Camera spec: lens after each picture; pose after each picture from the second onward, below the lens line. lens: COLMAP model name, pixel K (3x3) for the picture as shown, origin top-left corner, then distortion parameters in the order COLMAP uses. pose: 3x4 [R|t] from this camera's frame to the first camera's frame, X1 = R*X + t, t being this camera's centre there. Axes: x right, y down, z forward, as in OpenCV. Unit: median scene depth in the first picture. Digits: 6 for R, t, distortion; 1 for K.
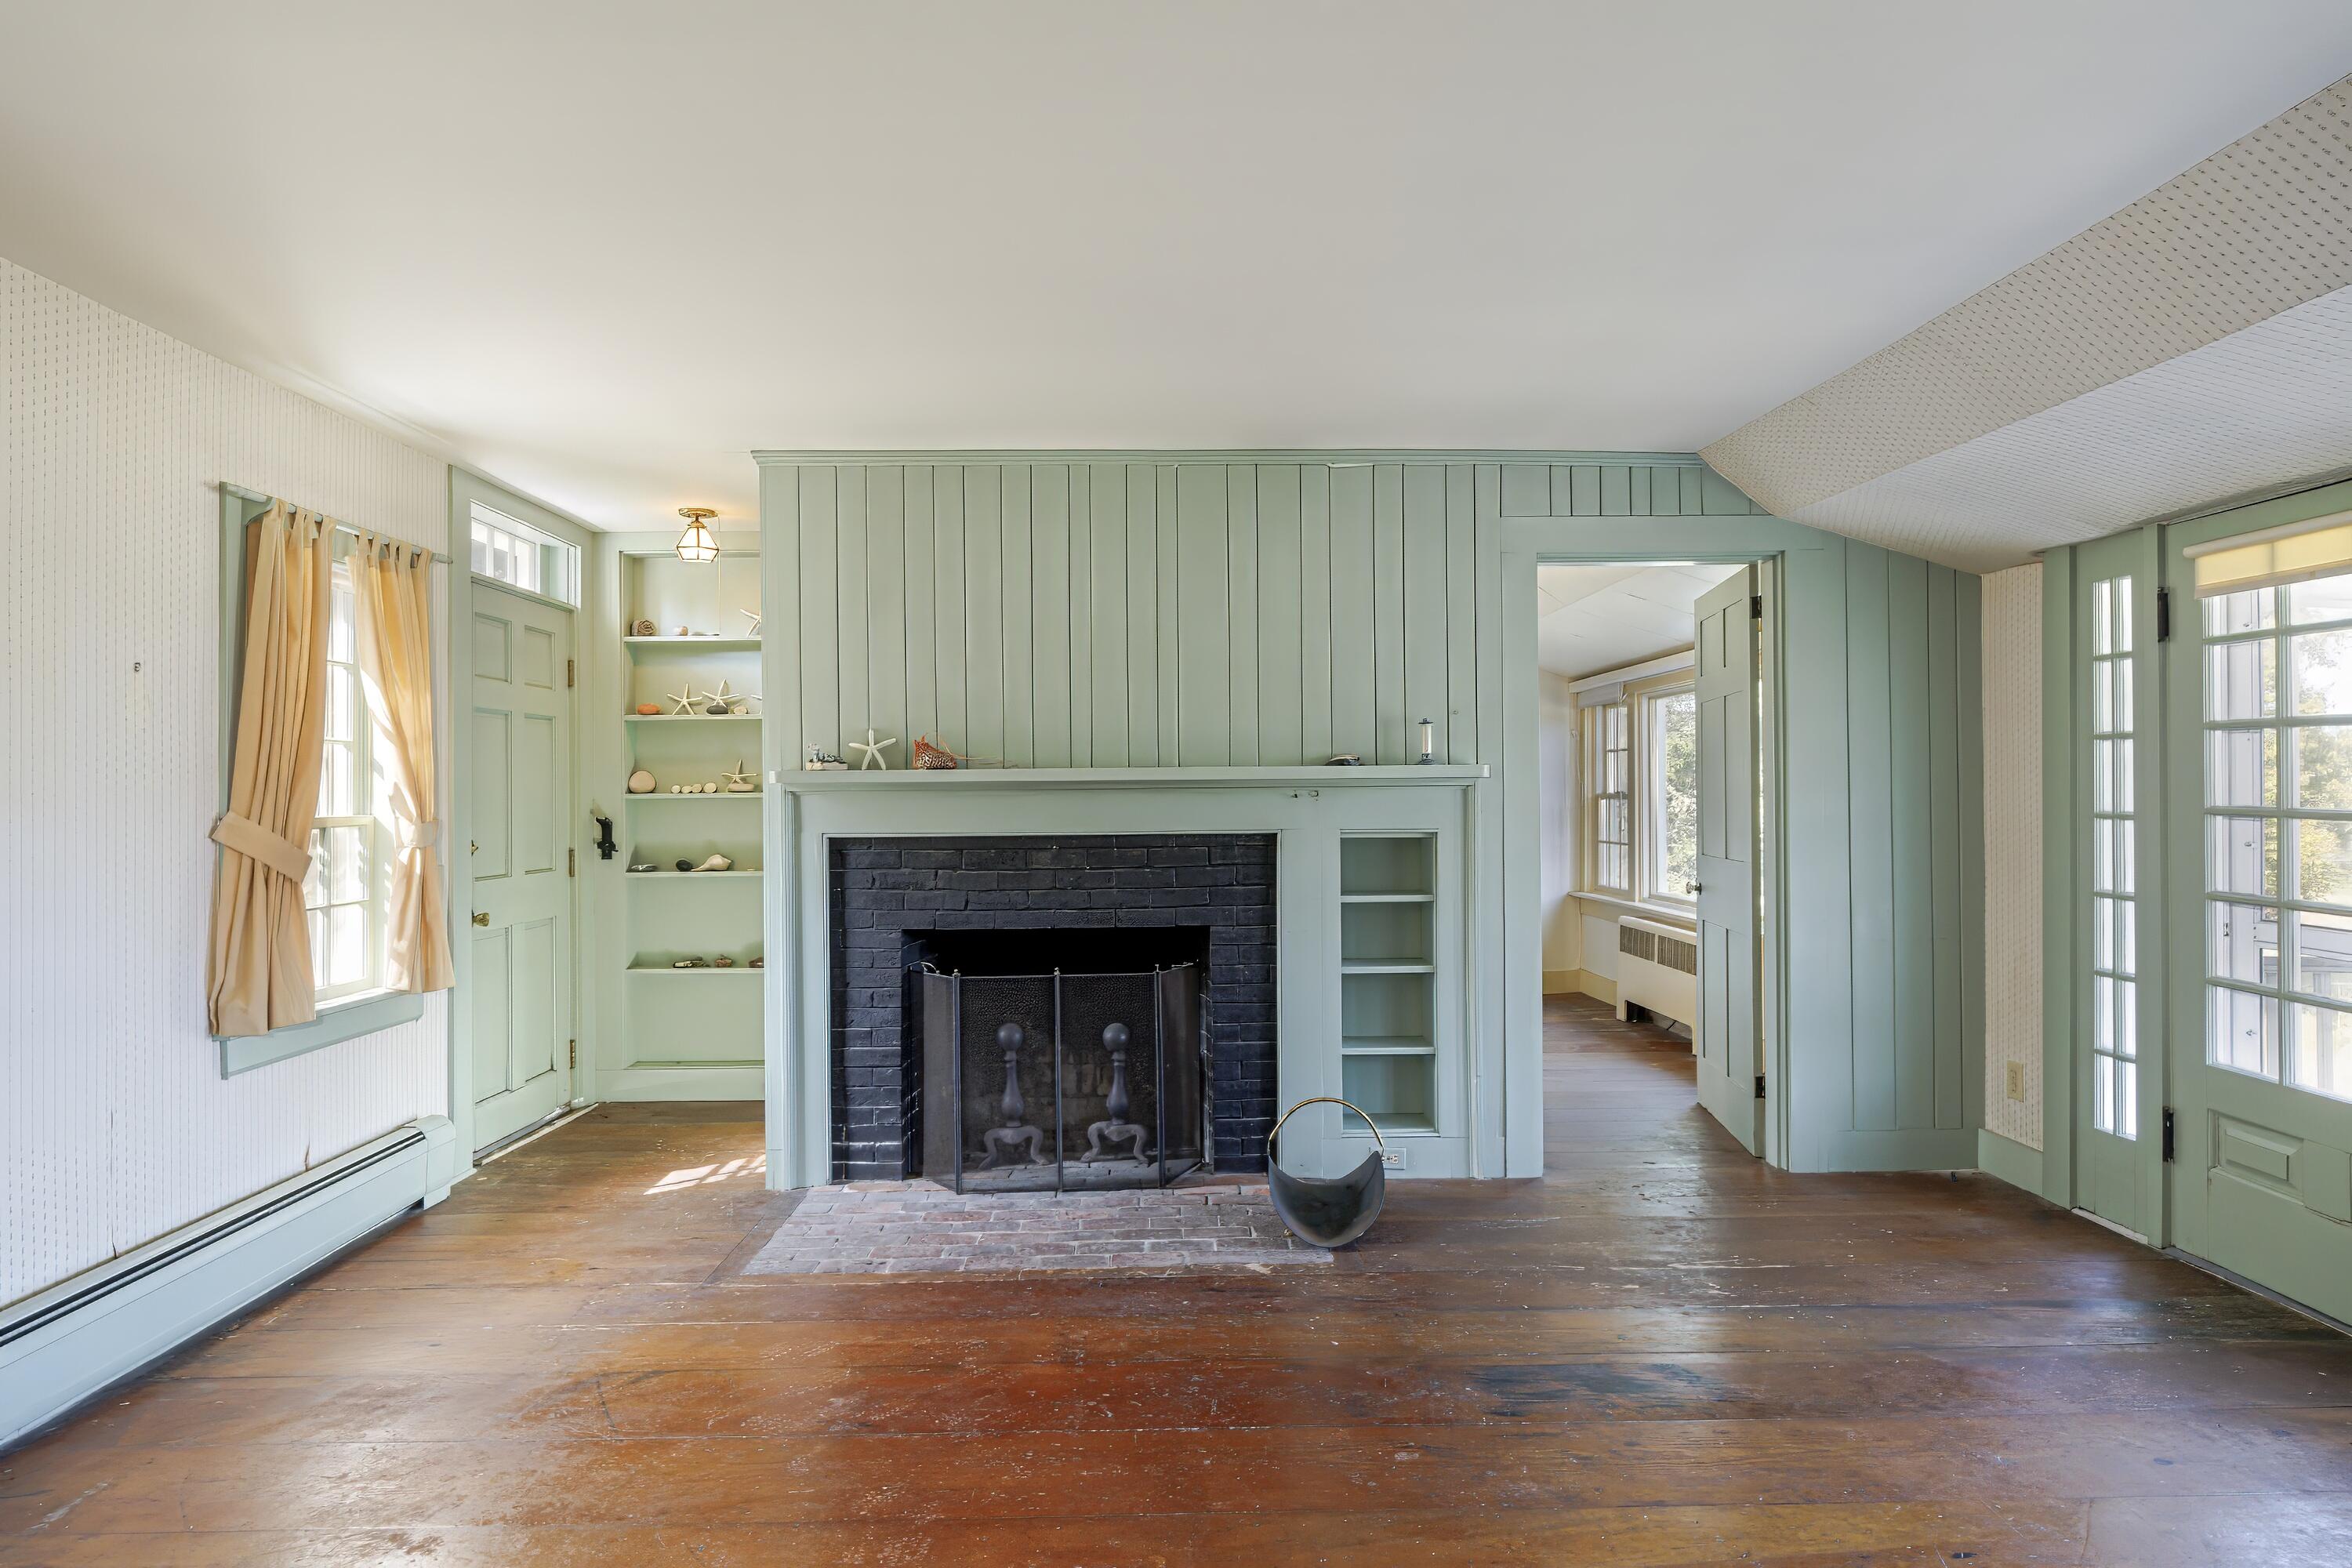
lens RADIAL K [[1274.2, 0, 1172.6], [0, 1274.2, 791.1], [0, 0, 1]] dist [0.007489, -0.002012]
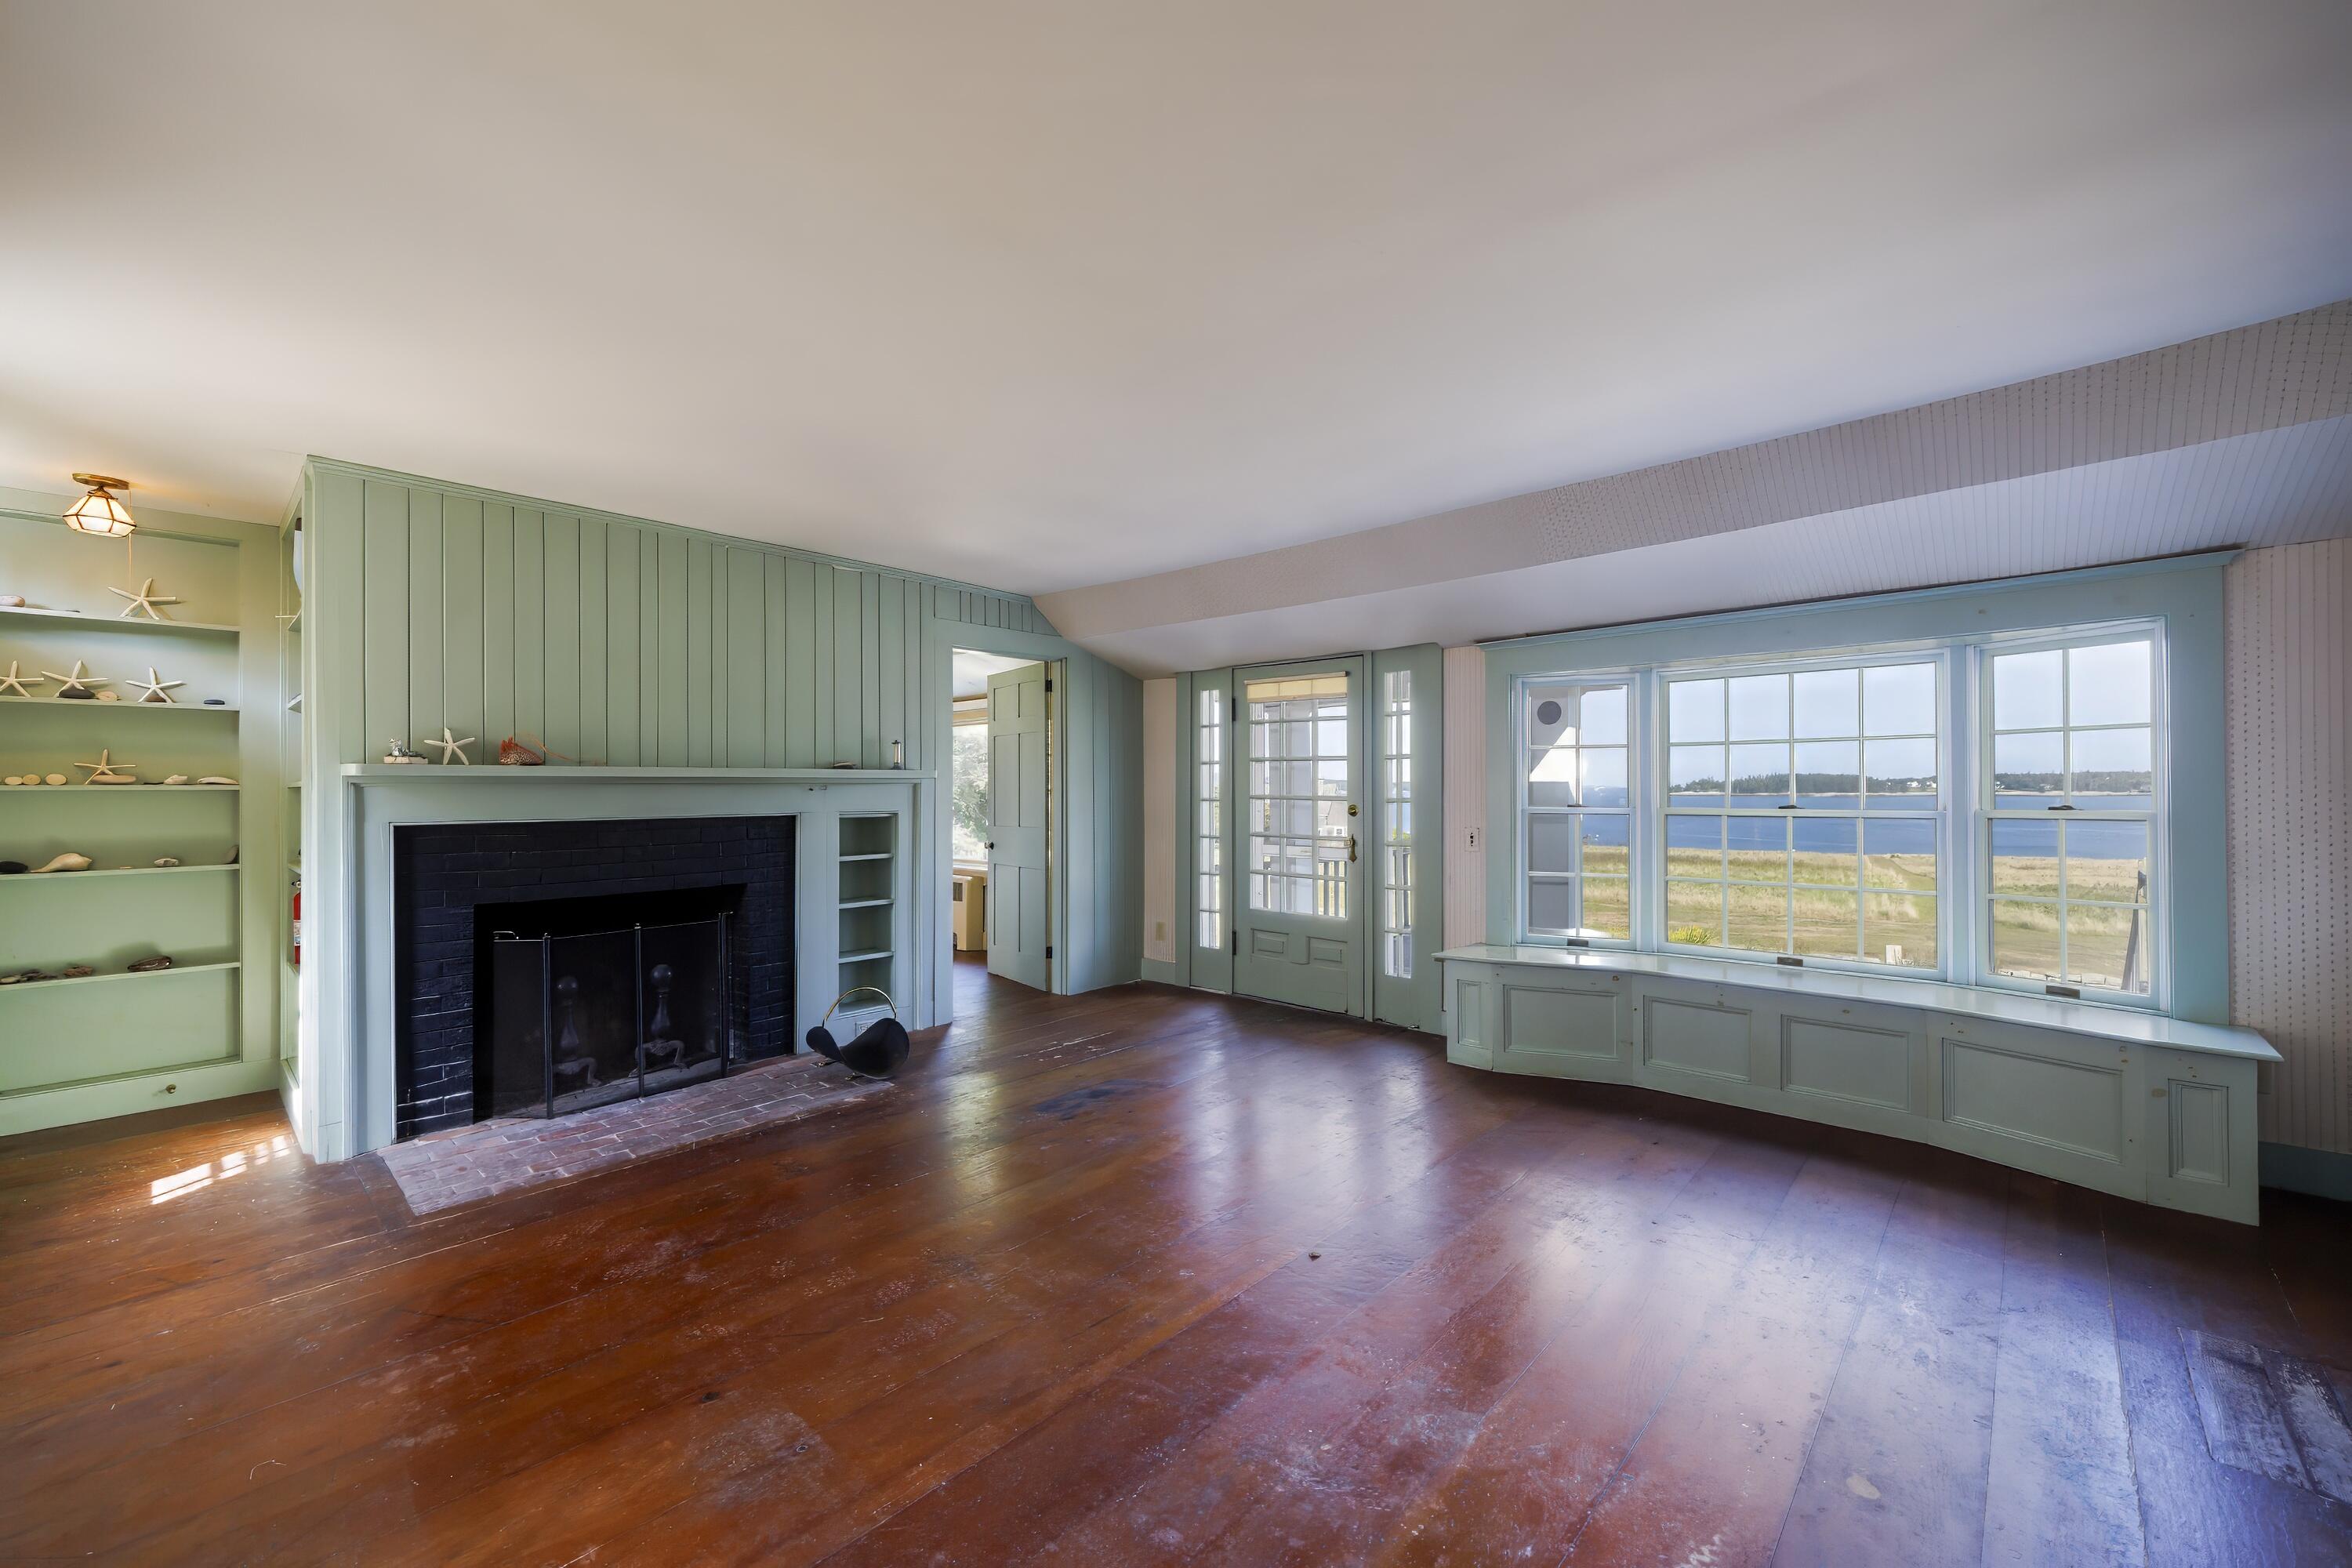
lens RADIAL K [[929.6, 0, 1180.9], [0, 929.6, 785.9], [0, 0, 1]] dist [-0.002107, -0.000555]
pose [[0.683966, 0.006830, 0.729482, -0.386920], [-0.002264, 0.999971, -0.007239, 0.006547], [-0.729510, 0.003299, 0.683962, -0.032750]]
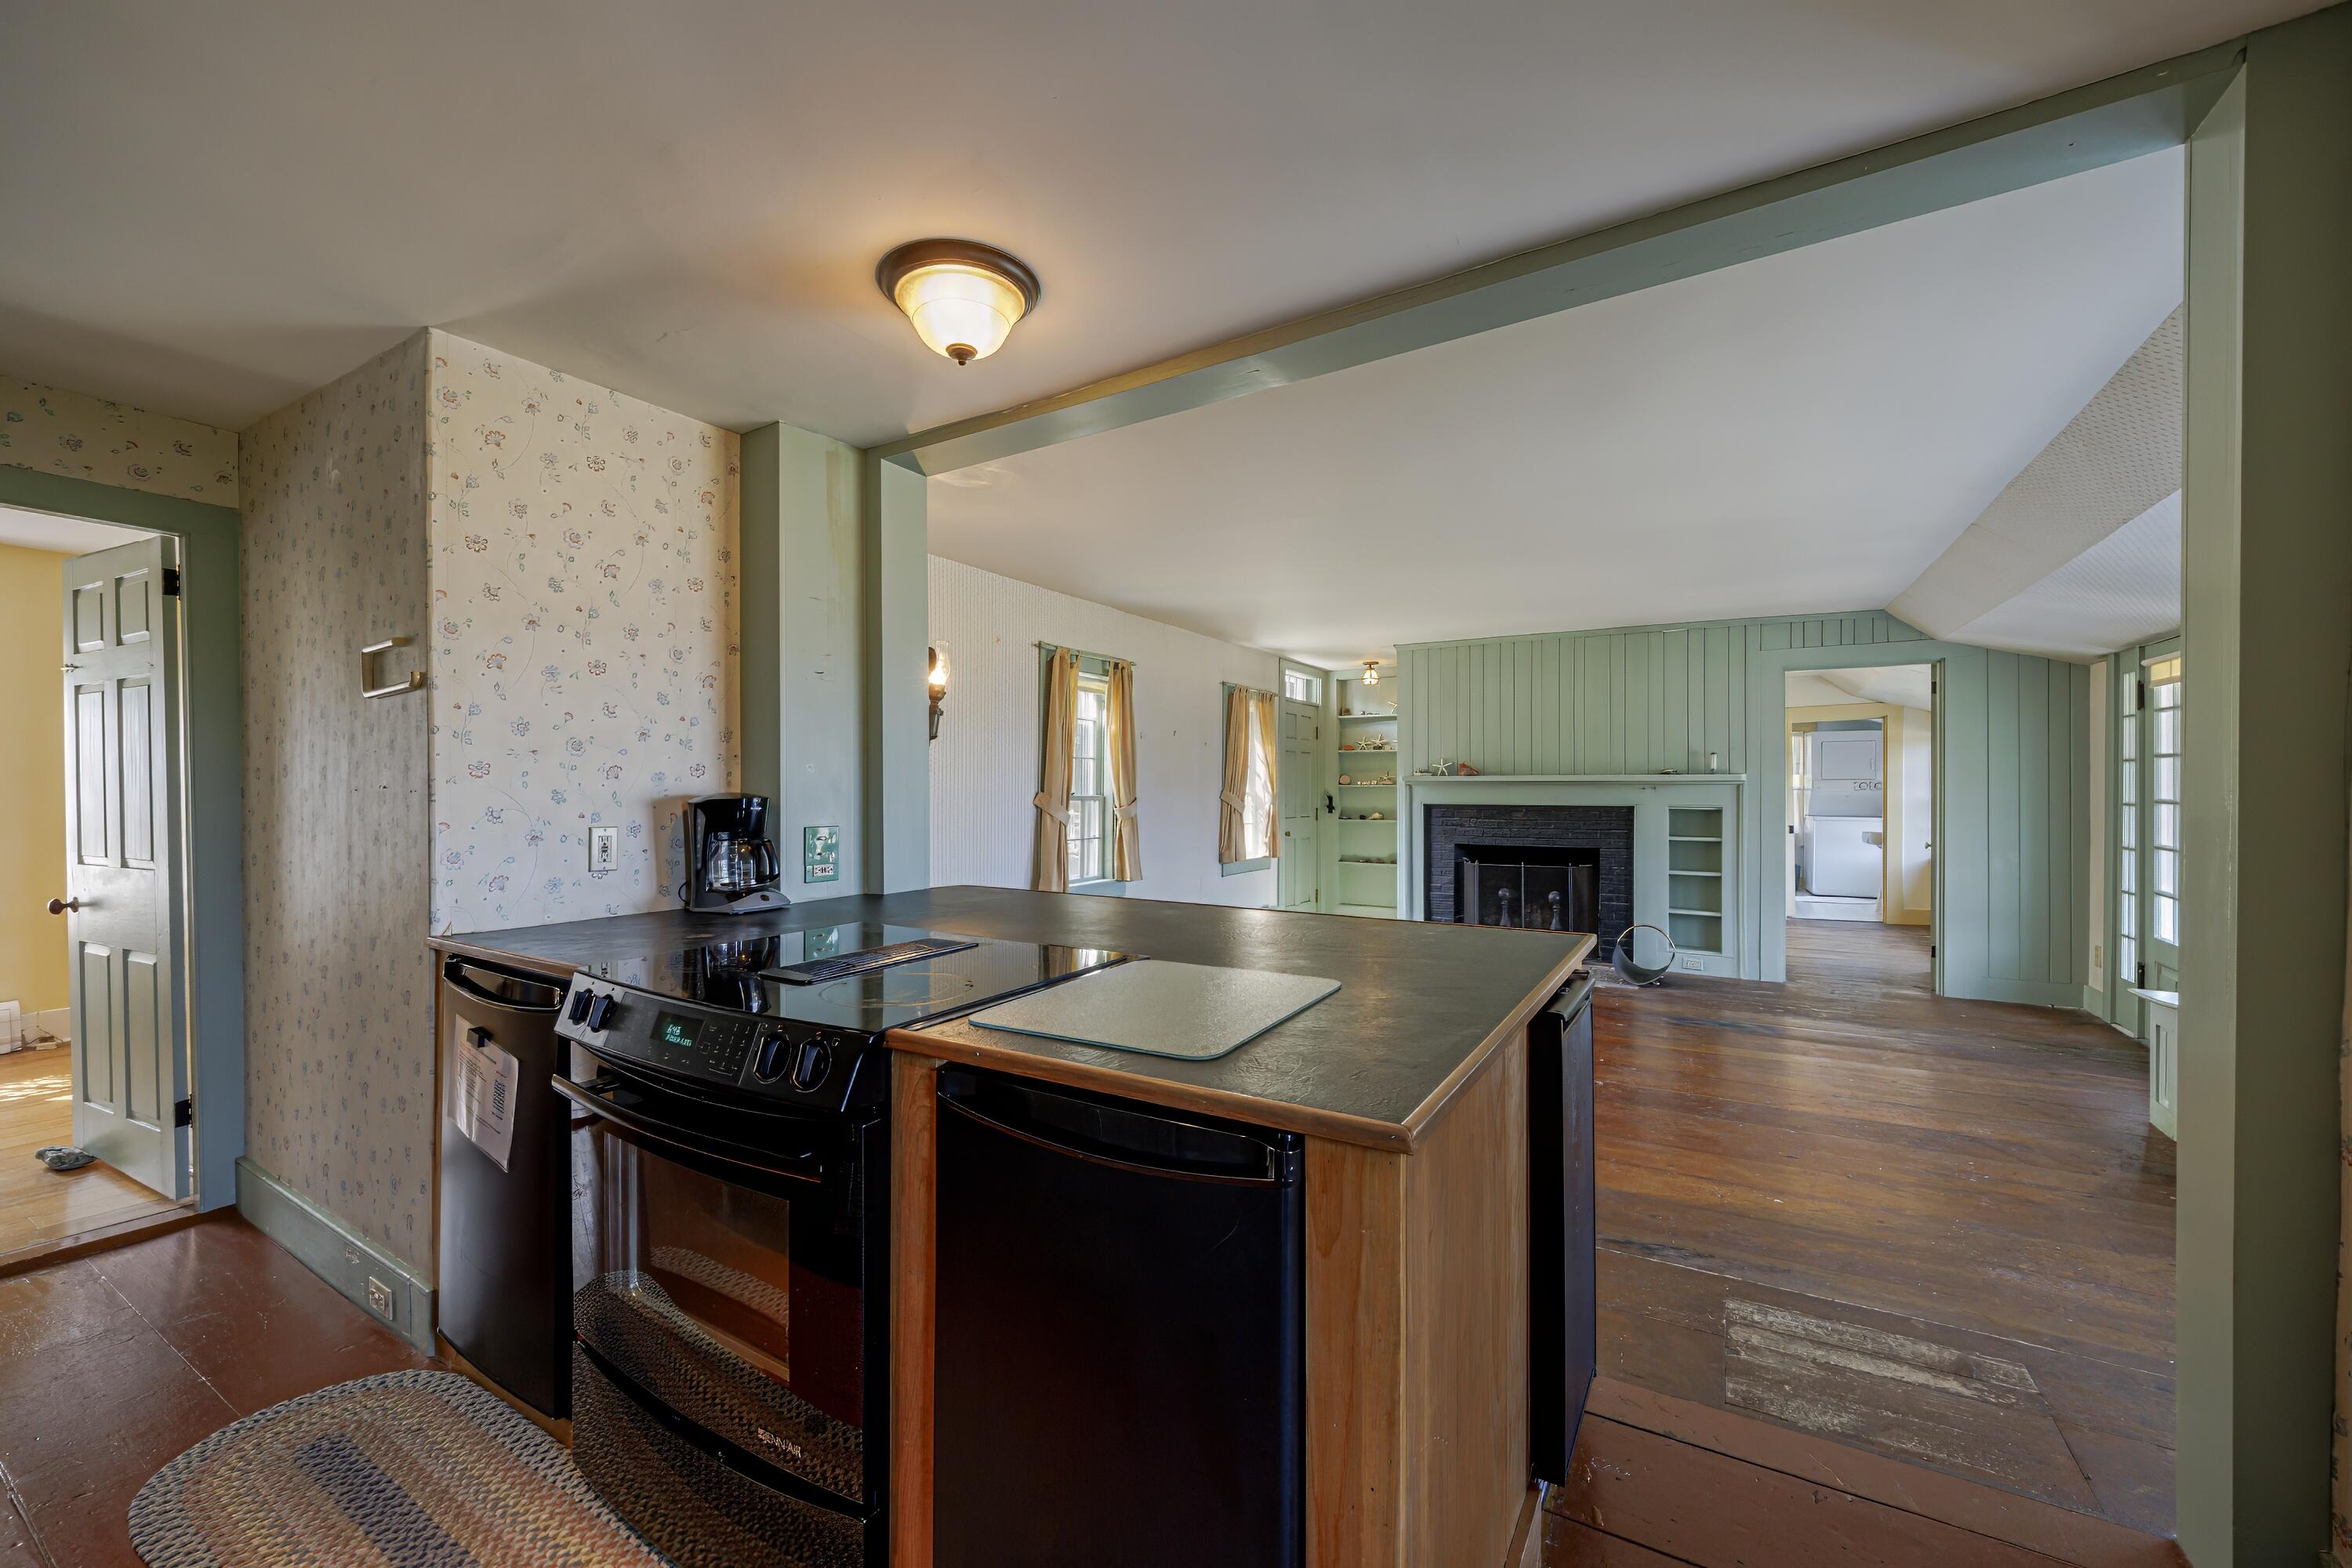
lens RADIAL K [[929.6, 0, 1158.4], [0, 929.6, 784.9], [0, 0, 1]] dist [-0.002107, -0.000555]
pose [[0.845972, 0.008475, -0.533160, 0.236854], [-0.007846, 0.999963, 0.003445, -0.001207], [0.533170, 0.001268, 0.846007, -0.737139]]
